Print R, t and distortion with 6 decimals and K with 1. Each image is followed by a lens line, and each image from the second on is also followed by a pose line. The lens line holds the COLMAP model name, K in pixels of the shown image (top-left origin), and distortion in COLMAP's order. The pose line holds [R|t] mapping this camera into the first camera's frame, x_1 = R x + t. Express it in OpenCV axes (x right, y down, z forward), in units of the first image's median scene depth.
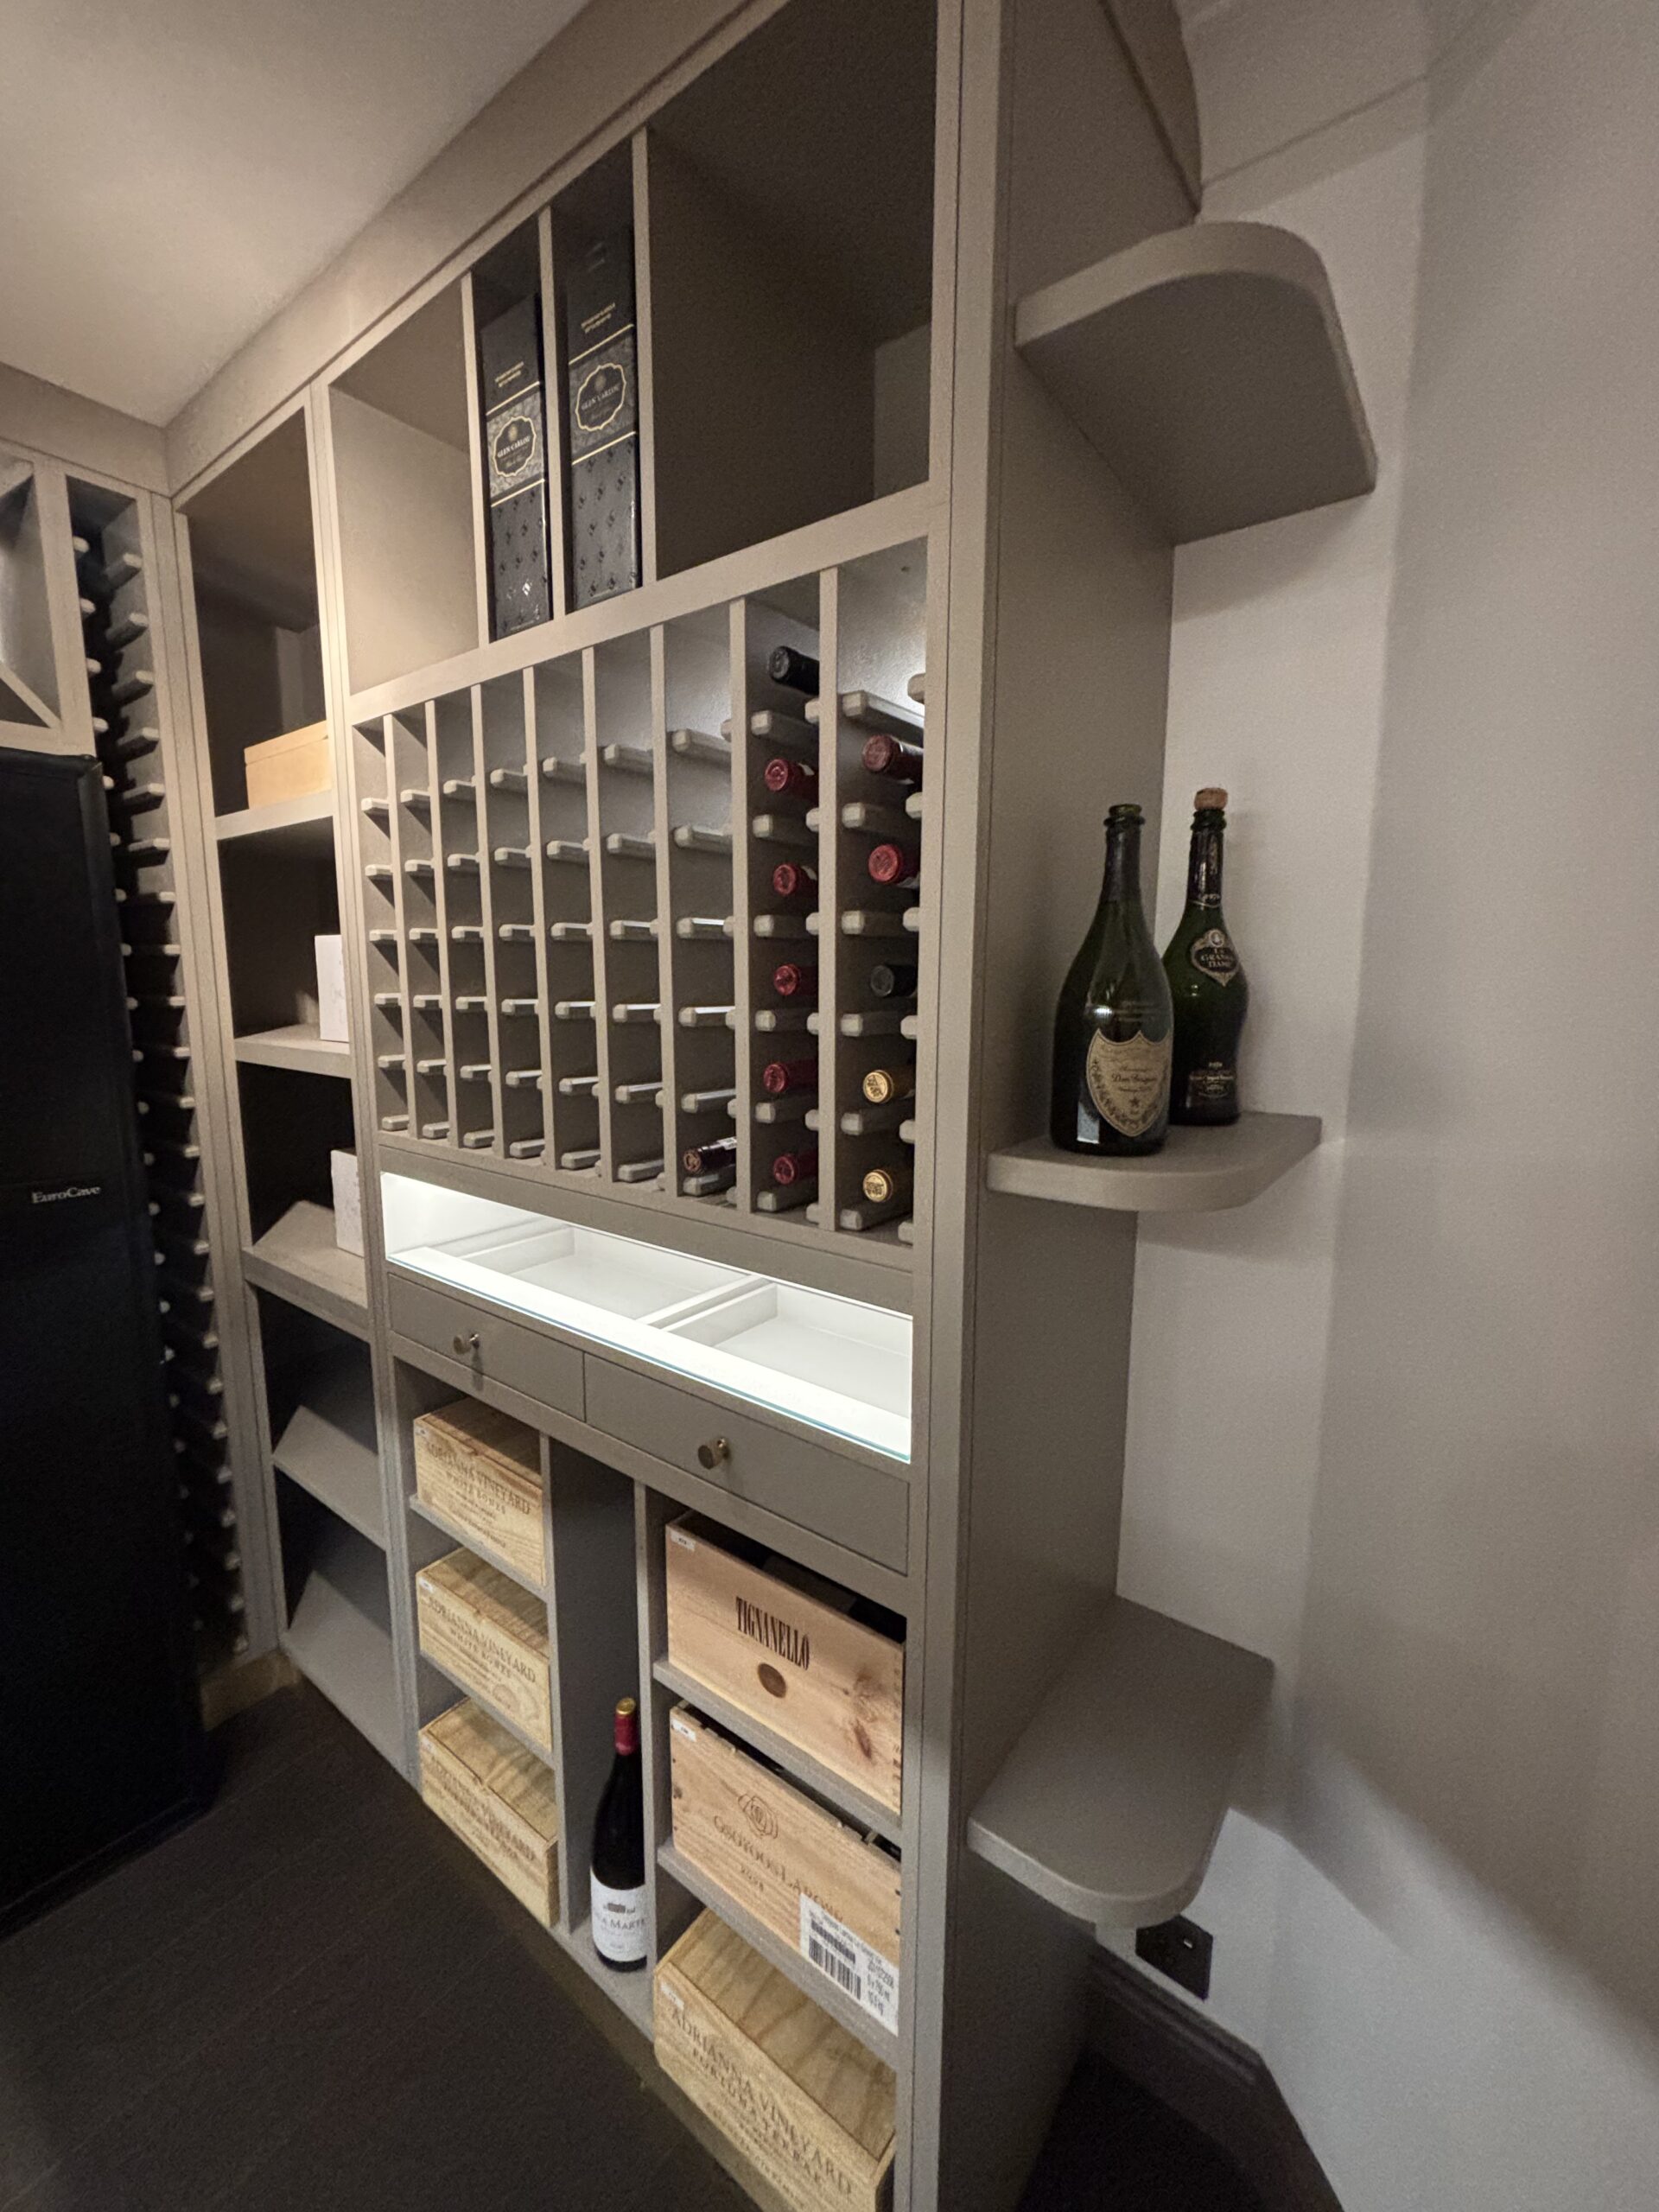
lens RADIAL K [[905.8, 0, 828.6], [0, 905.8, 1104.4], [0, 0, 1]] dist [0.000093, -0.001634]
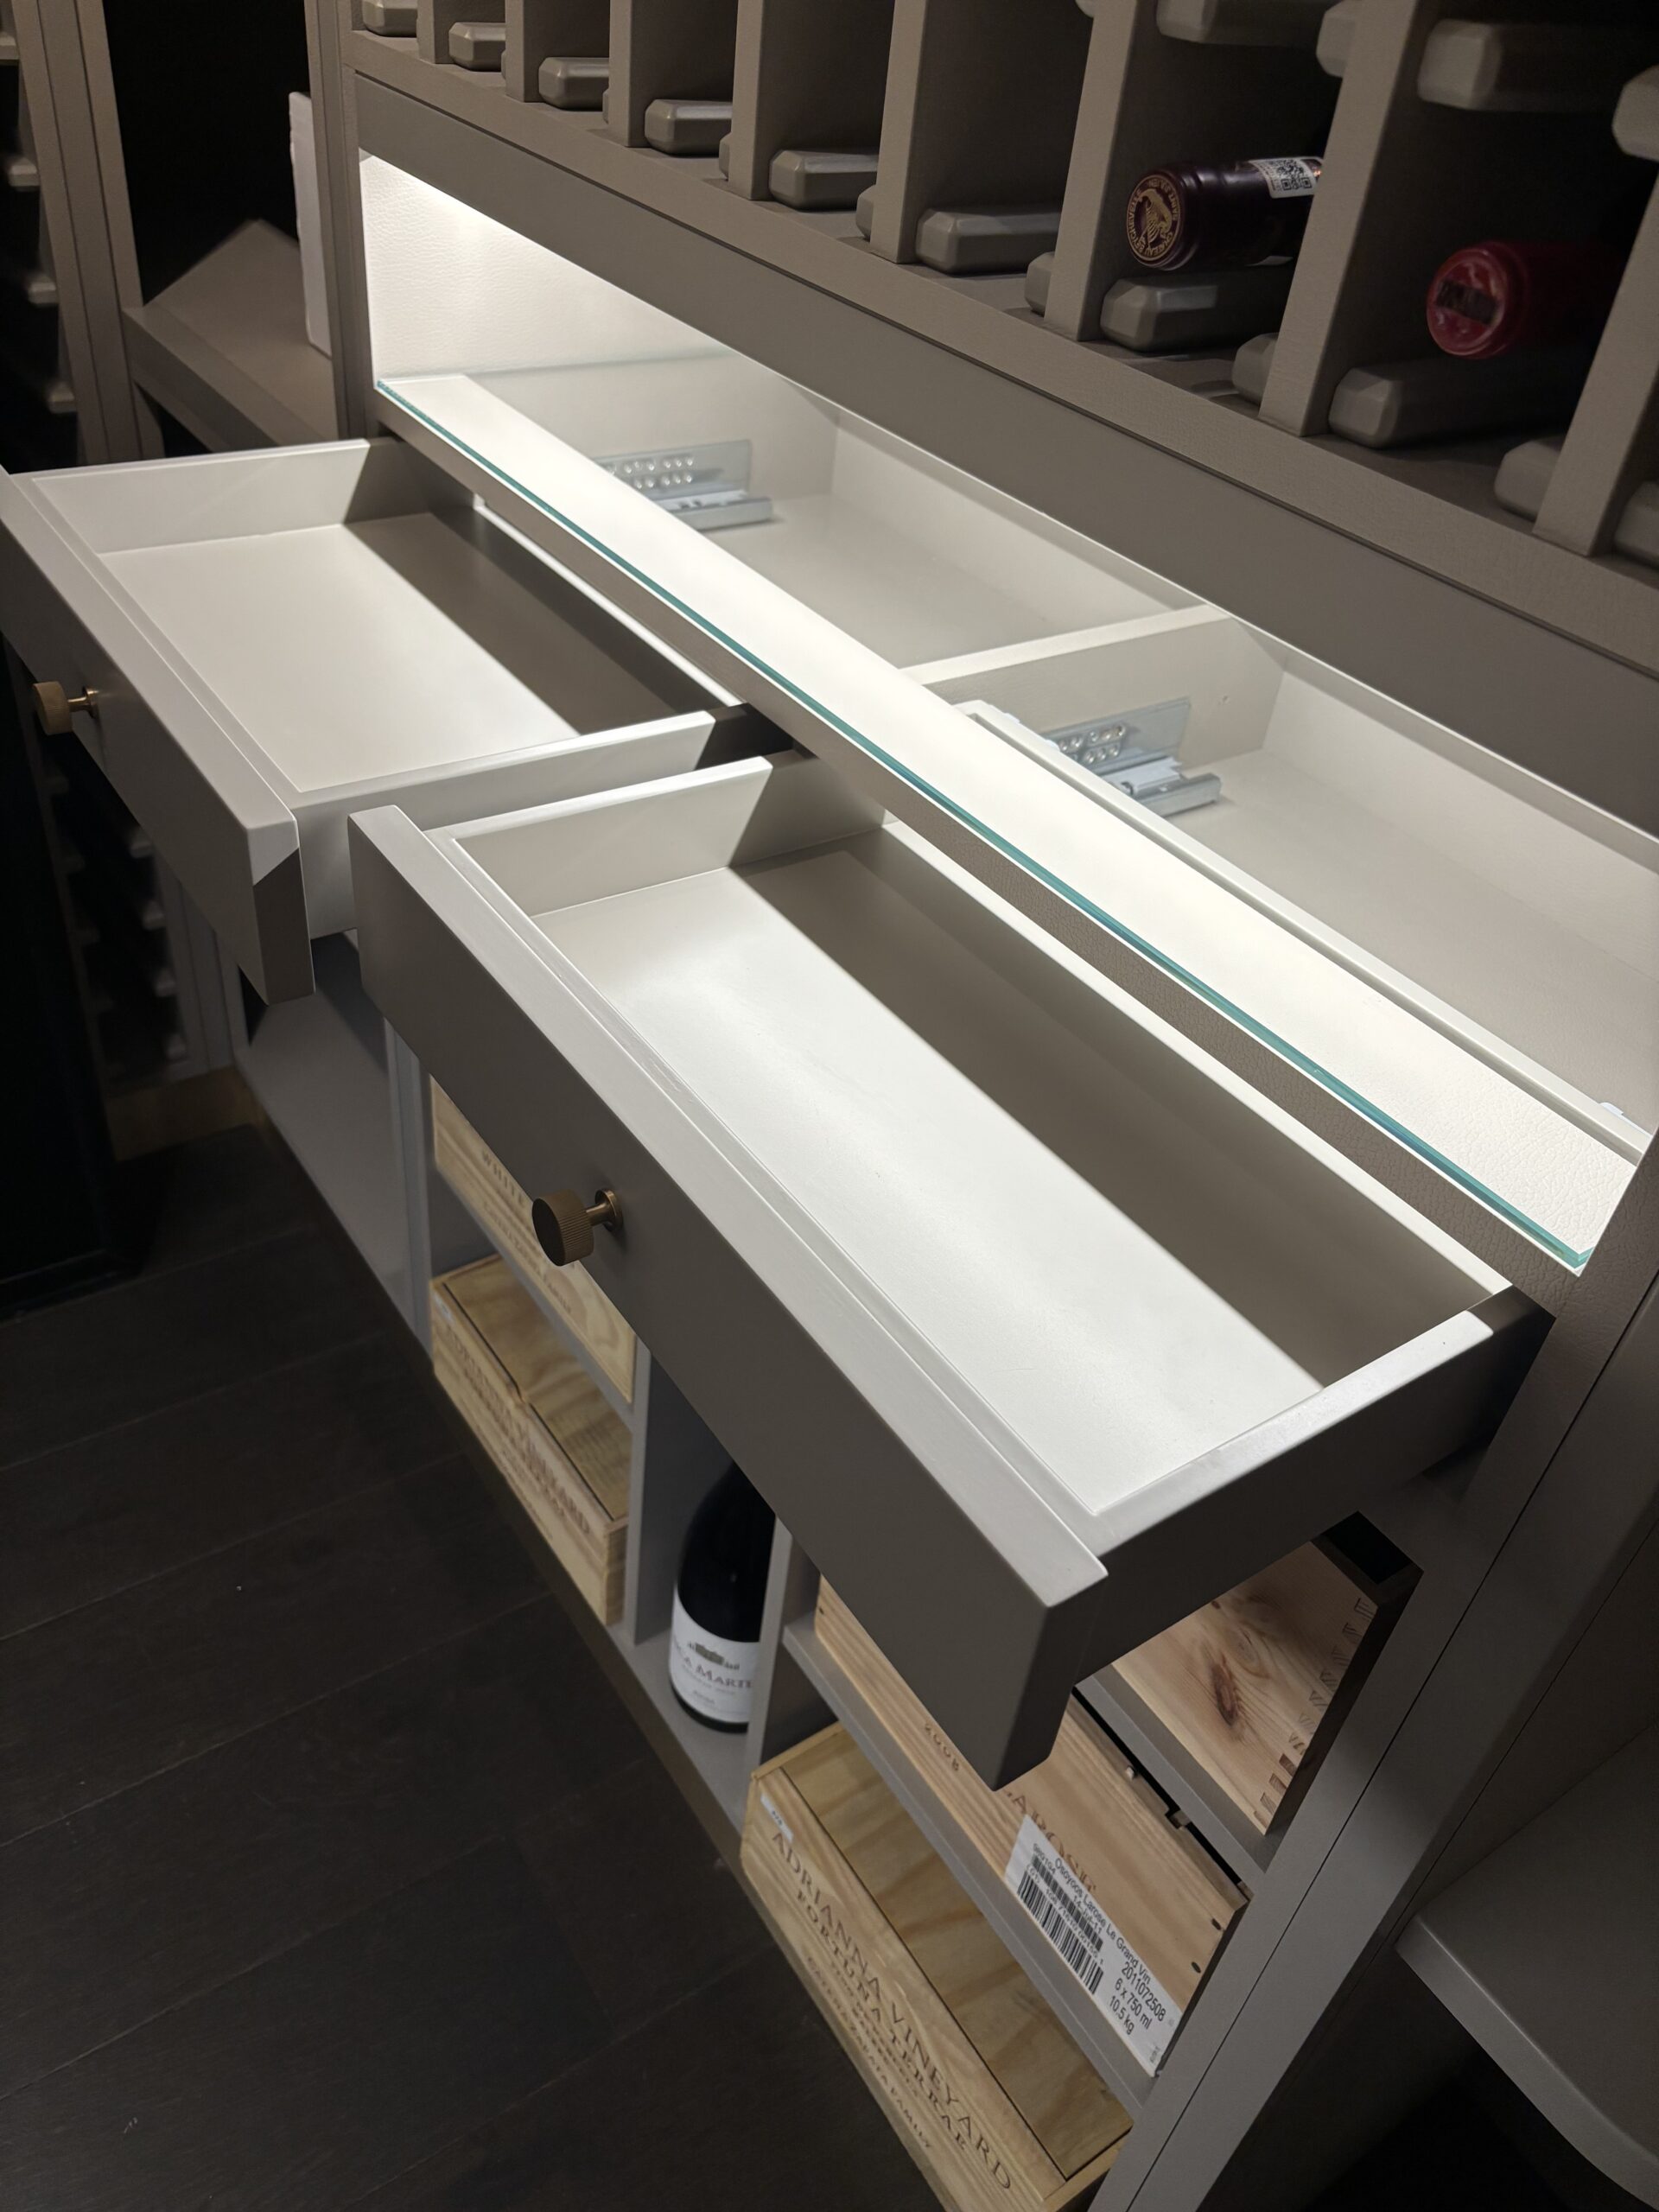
lens RADIAL K [[1709.0, 0, 814.0], [0, 1709.0, 1125.9], [0, 0, 1]] dist [0.022422, -0.020165]
pose [[0.946766, 0.260958, -0.188507, -0.049323], [-0.134187, 0.852175, 0.505758, 0.031433], [0.292623, -0.453539, 0.841828, 0.235519]]
